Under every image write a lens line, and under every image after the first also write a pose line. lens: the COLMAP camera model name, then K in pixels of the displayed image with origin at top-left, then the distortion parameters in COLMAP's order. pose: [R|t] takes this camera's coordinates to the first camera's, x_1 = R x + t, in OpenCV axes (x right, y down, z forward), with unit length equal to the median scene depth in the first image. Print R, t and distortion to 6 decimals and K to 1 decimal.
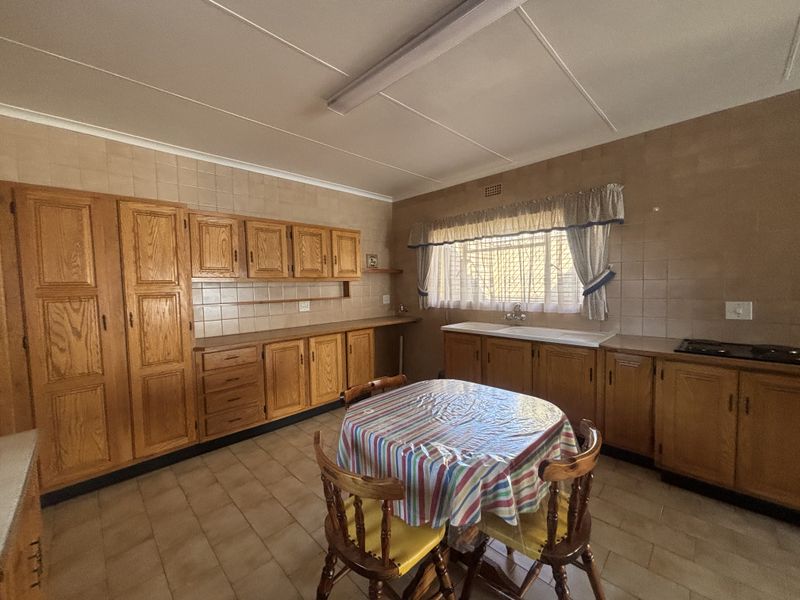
lens RADIAL K [[320.3, 0, 400.0], [0, 320.3, 300.0], [0, 0, 1]] dist [0.000545, -0.000128]
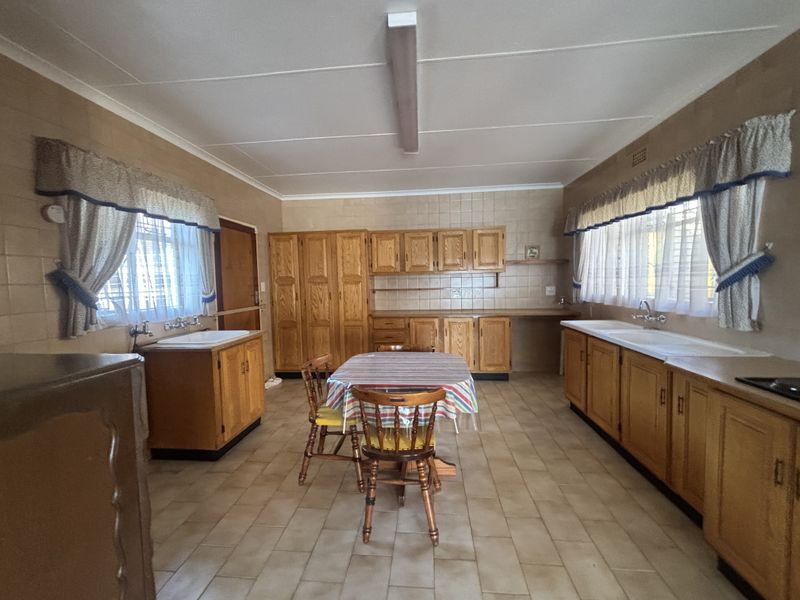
lens RADIAL K [[320.3, 0, 400.0], [0, 320.3, 300.0], [0, 0, 1]] dist [0.000545, -0.000128]
pose [[0.639681, 0.055239, -0.766653, 0.601338], [-0.031172, 0.998458, 0.045932, -0.006057], [0.768008, -0.005484, 0.640417, 0.037732]]
